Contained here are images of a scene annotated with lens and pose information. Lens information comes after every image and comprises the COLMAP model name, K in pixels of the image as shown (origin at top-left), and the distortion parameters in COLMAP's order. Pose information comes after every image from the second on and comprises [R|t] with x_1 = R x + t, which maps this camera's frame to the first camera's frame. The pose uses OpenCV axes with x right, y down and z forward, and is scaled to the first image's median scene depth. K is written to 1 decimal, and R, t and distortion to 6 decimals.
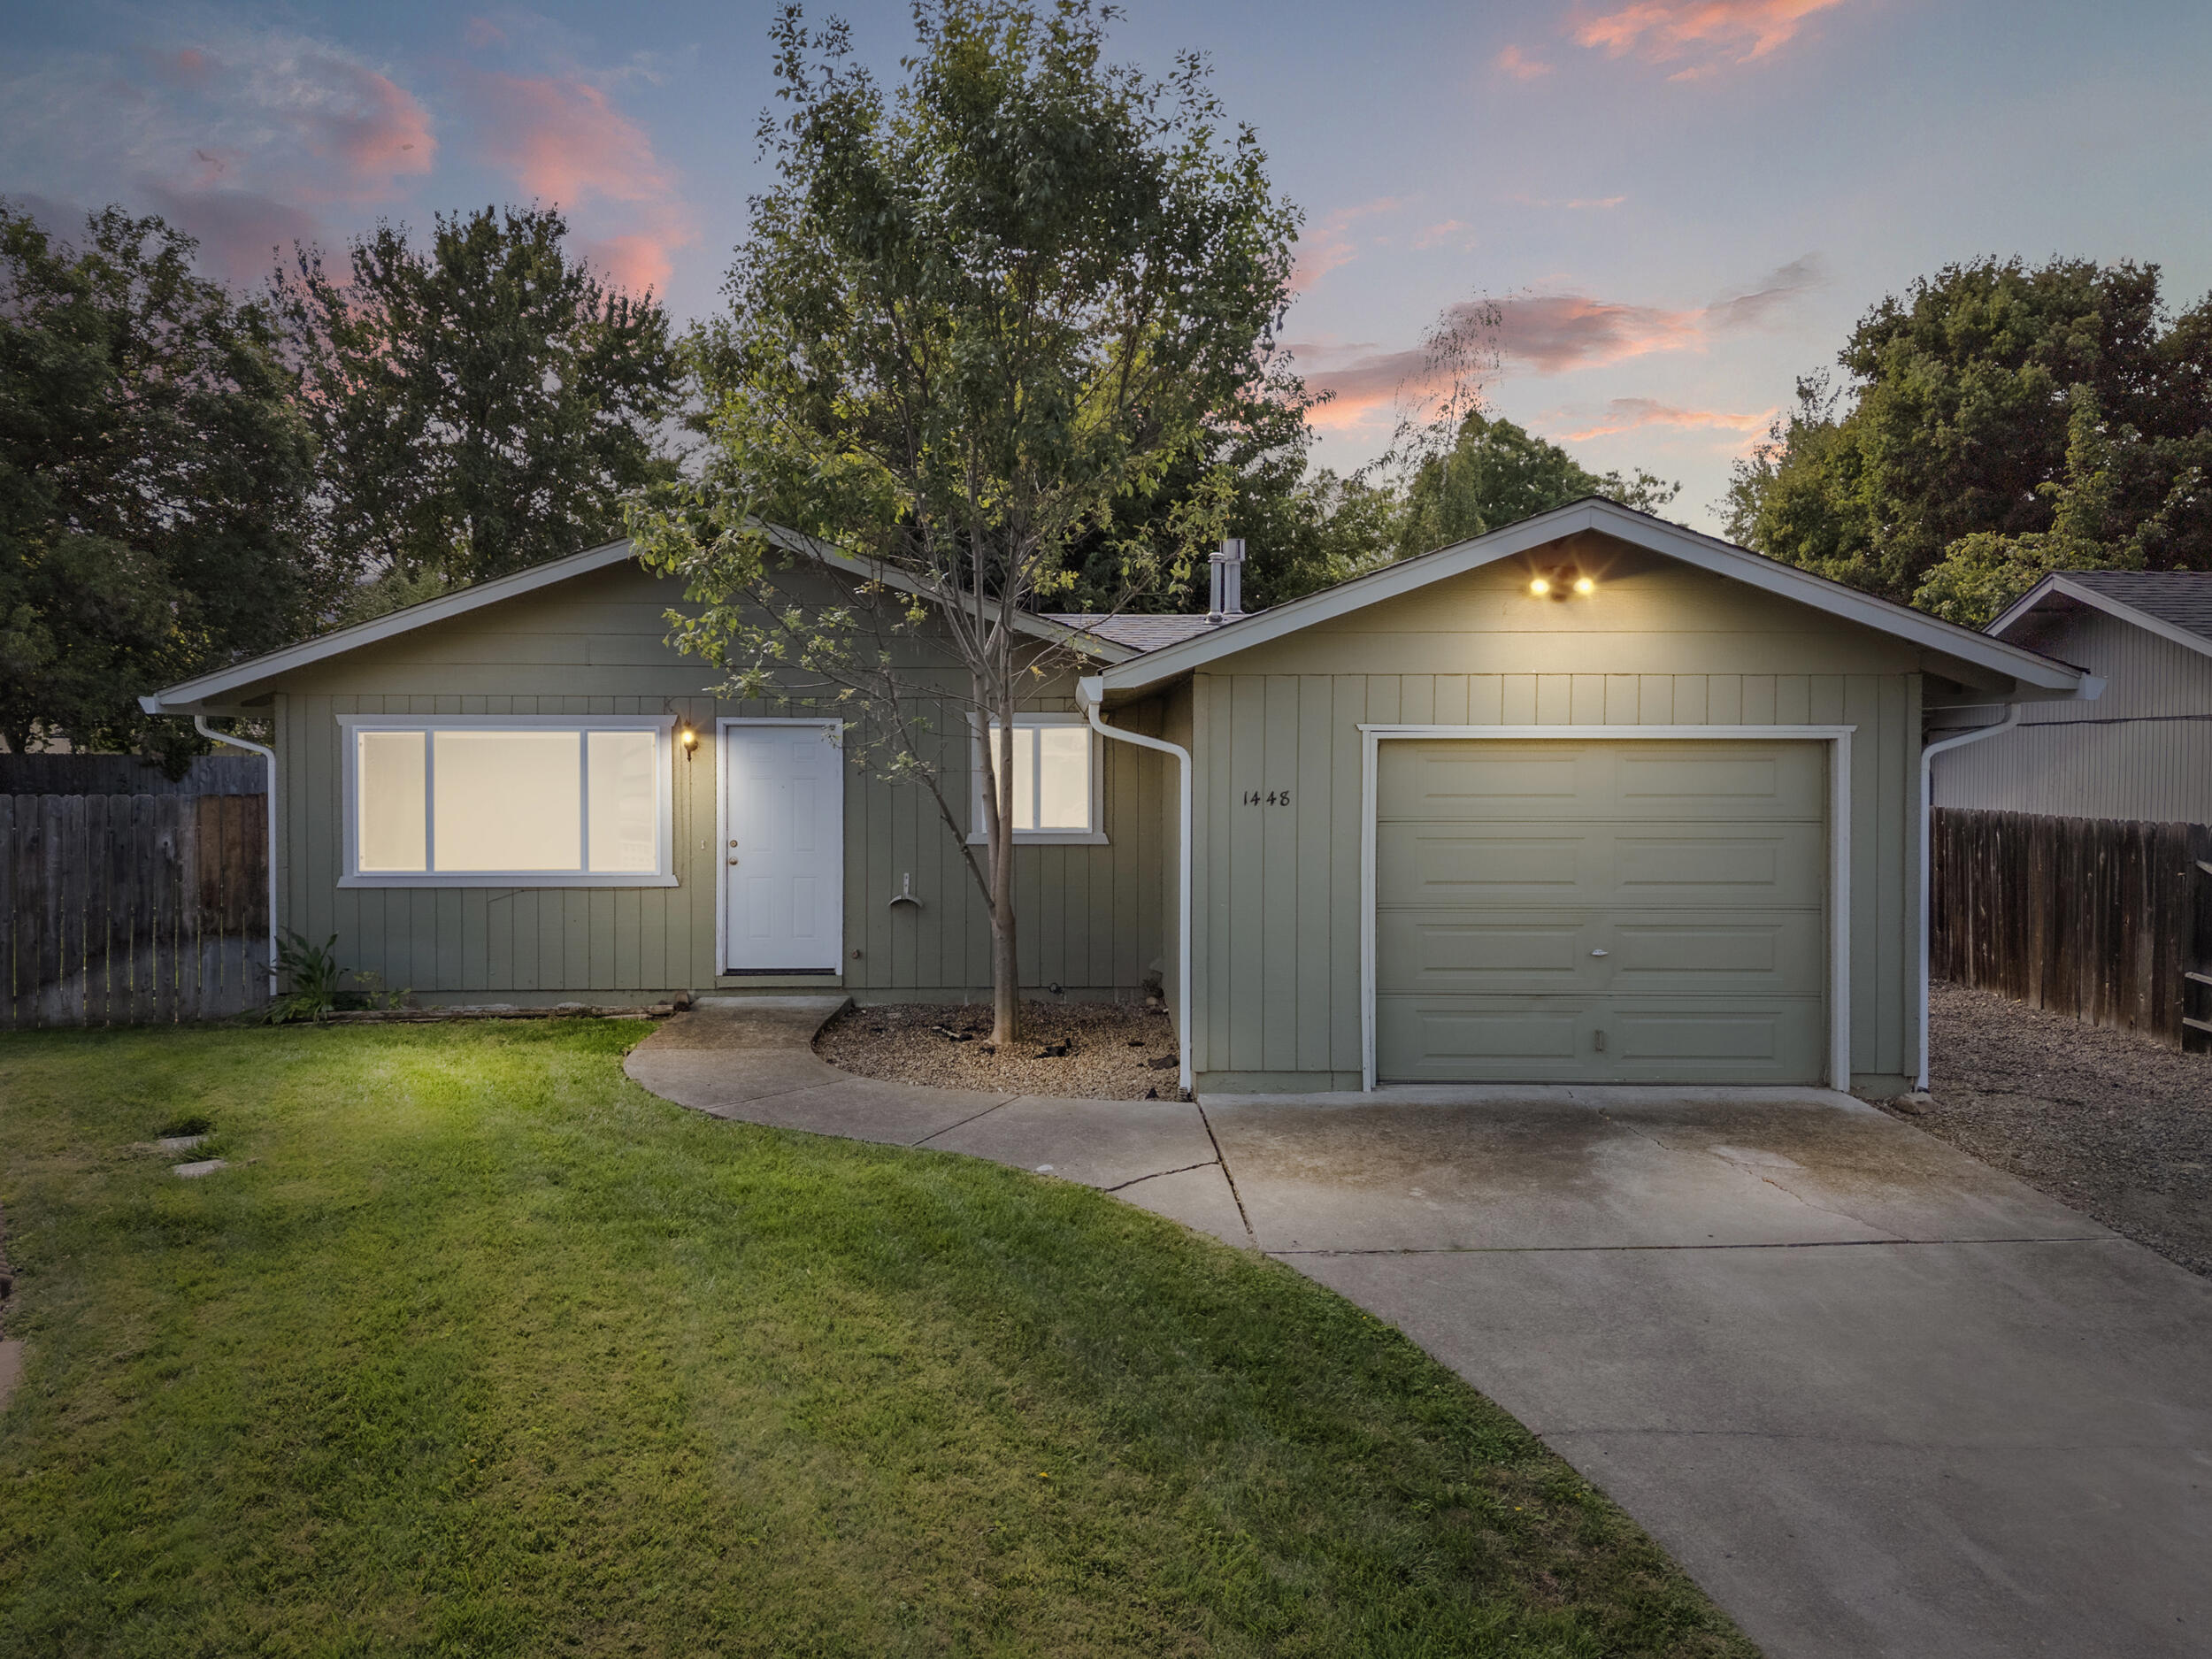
lens RADIAL K [[1574.3, 0, 1103.0], [0, 1574.3, 811.8], [0, 0, 1]] dist [-0.000156, -0.011112]
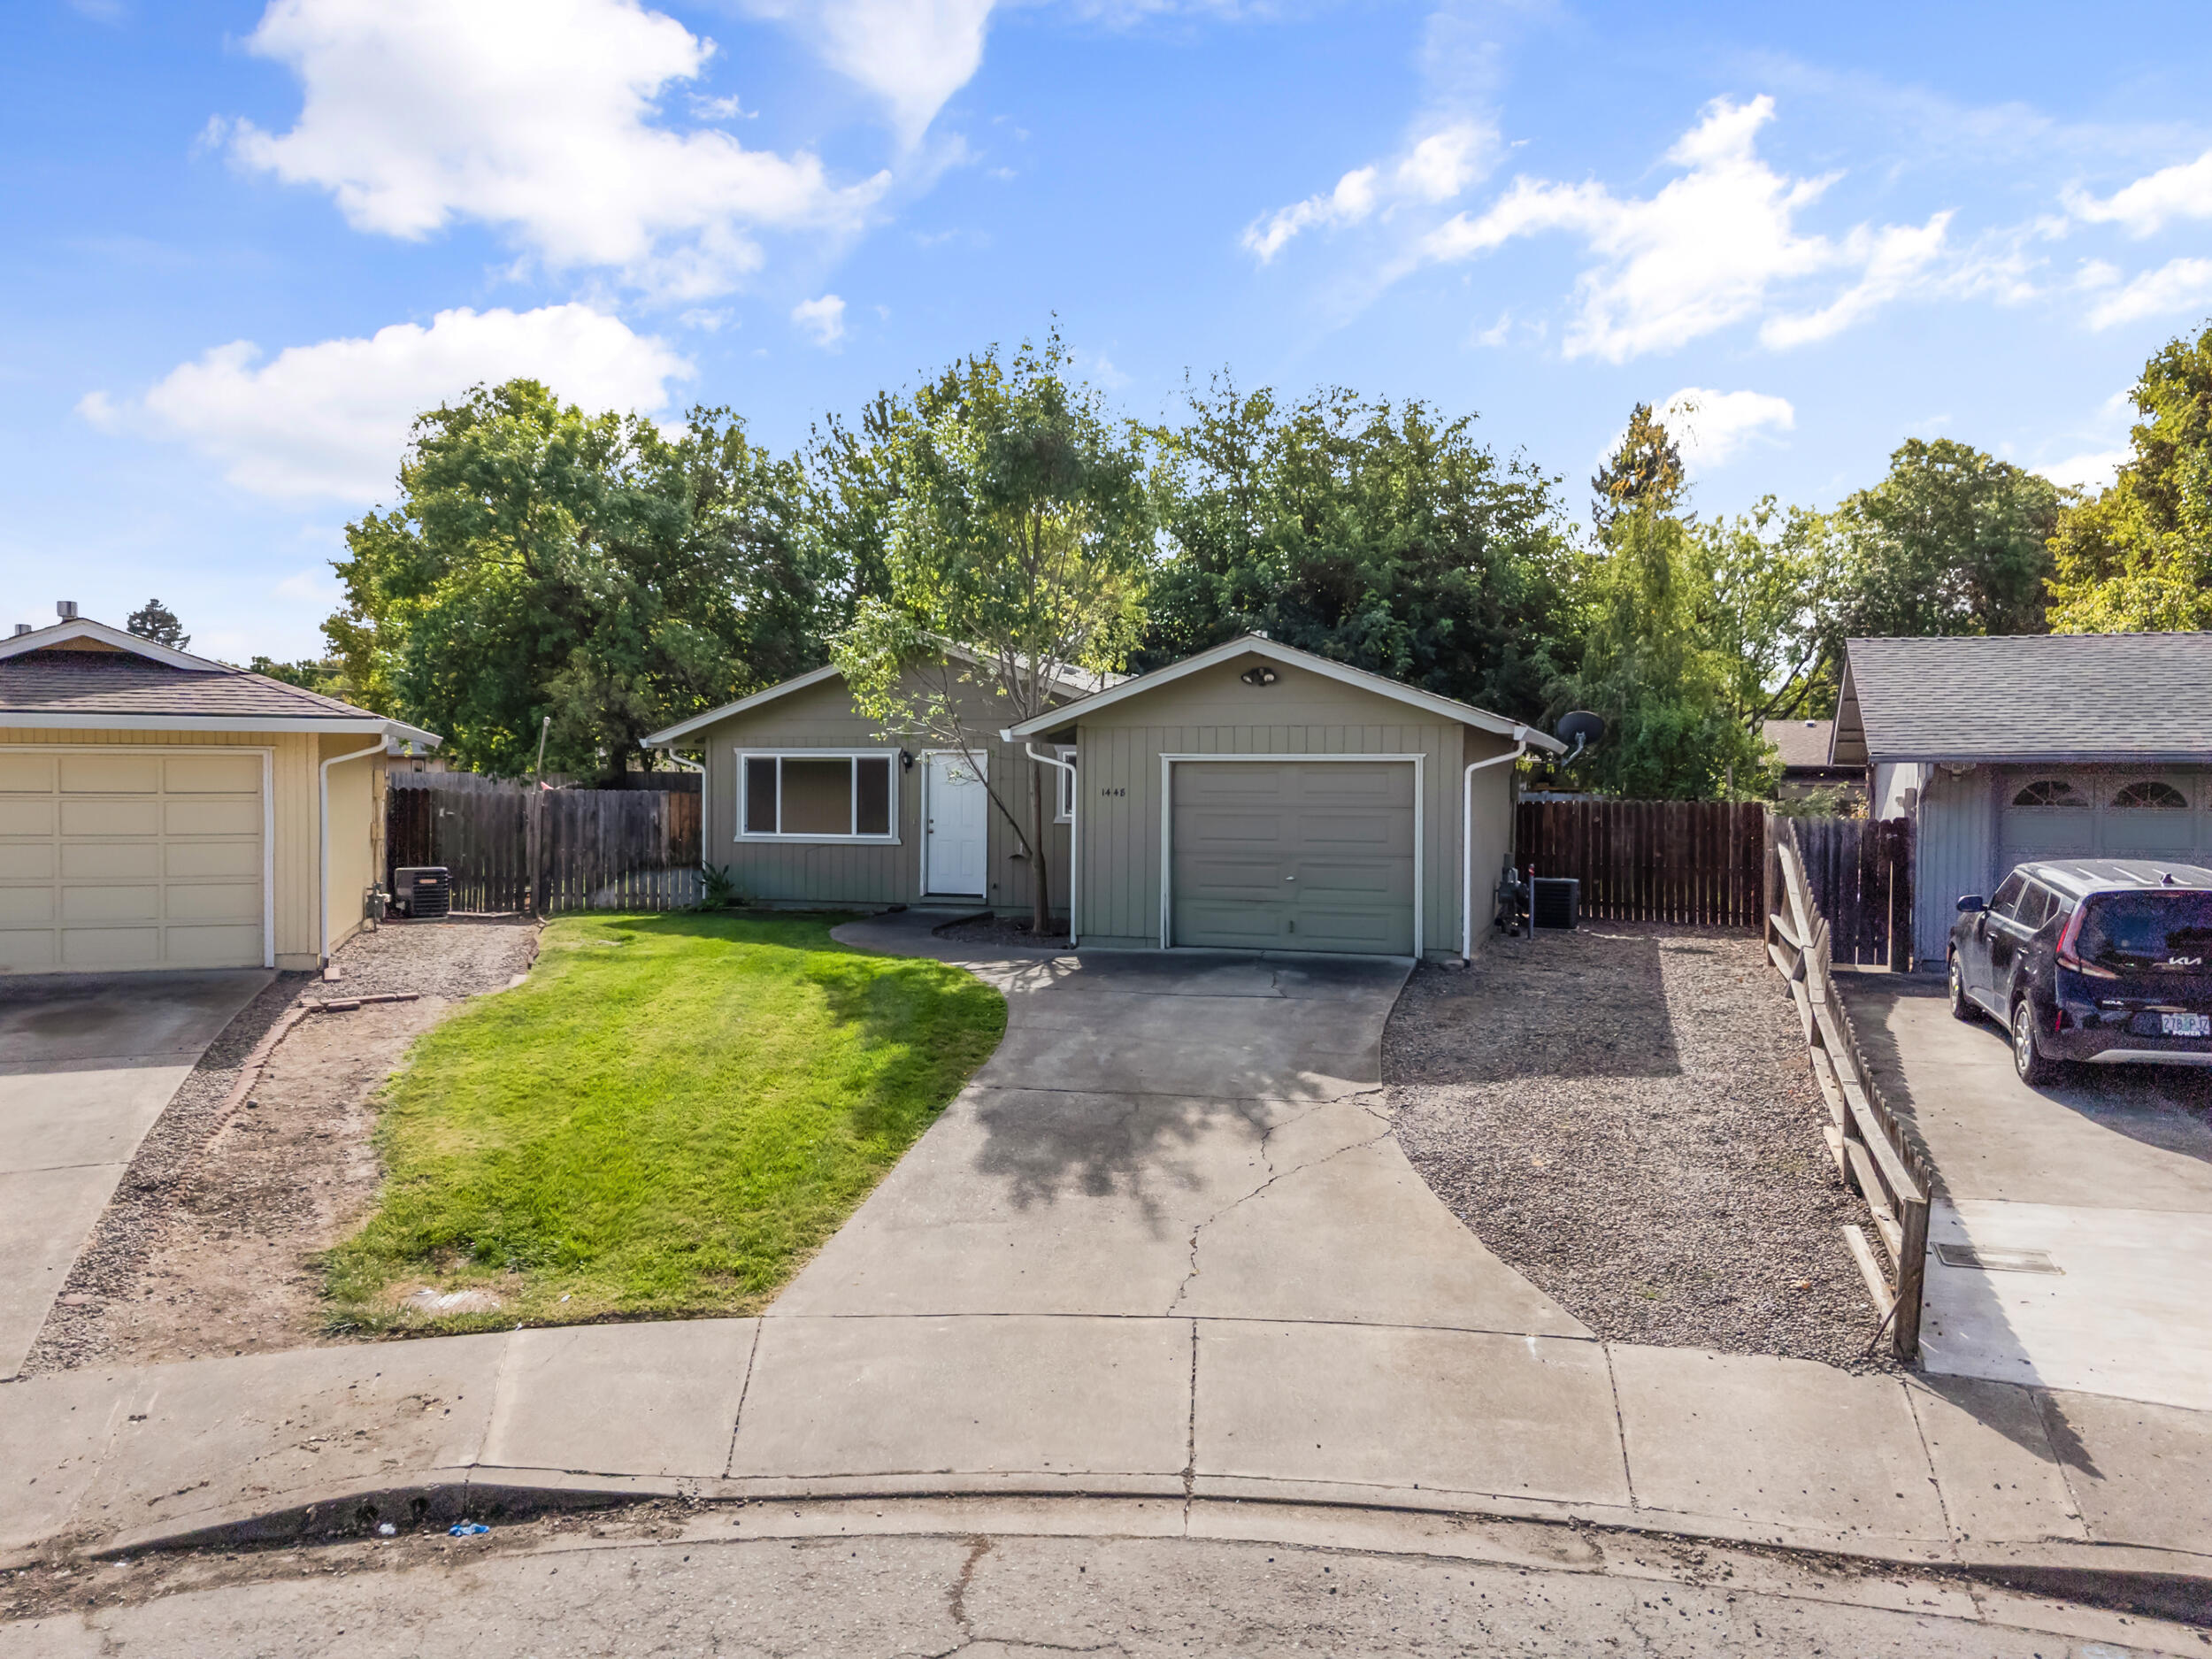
lens RADIAL K [[1574.3, 0, 1109.3], [0, 1574.3, 833.9], [0, 0, 1]] dist [-0.000156, -0.011112]
pose [[0.938886, 0.014966, -0.343903, 0.263557], [-0.015255, 0.999882, 0.001866, 0.013118], [0.343891, 0.003494, 0.939003, -0.274759]]
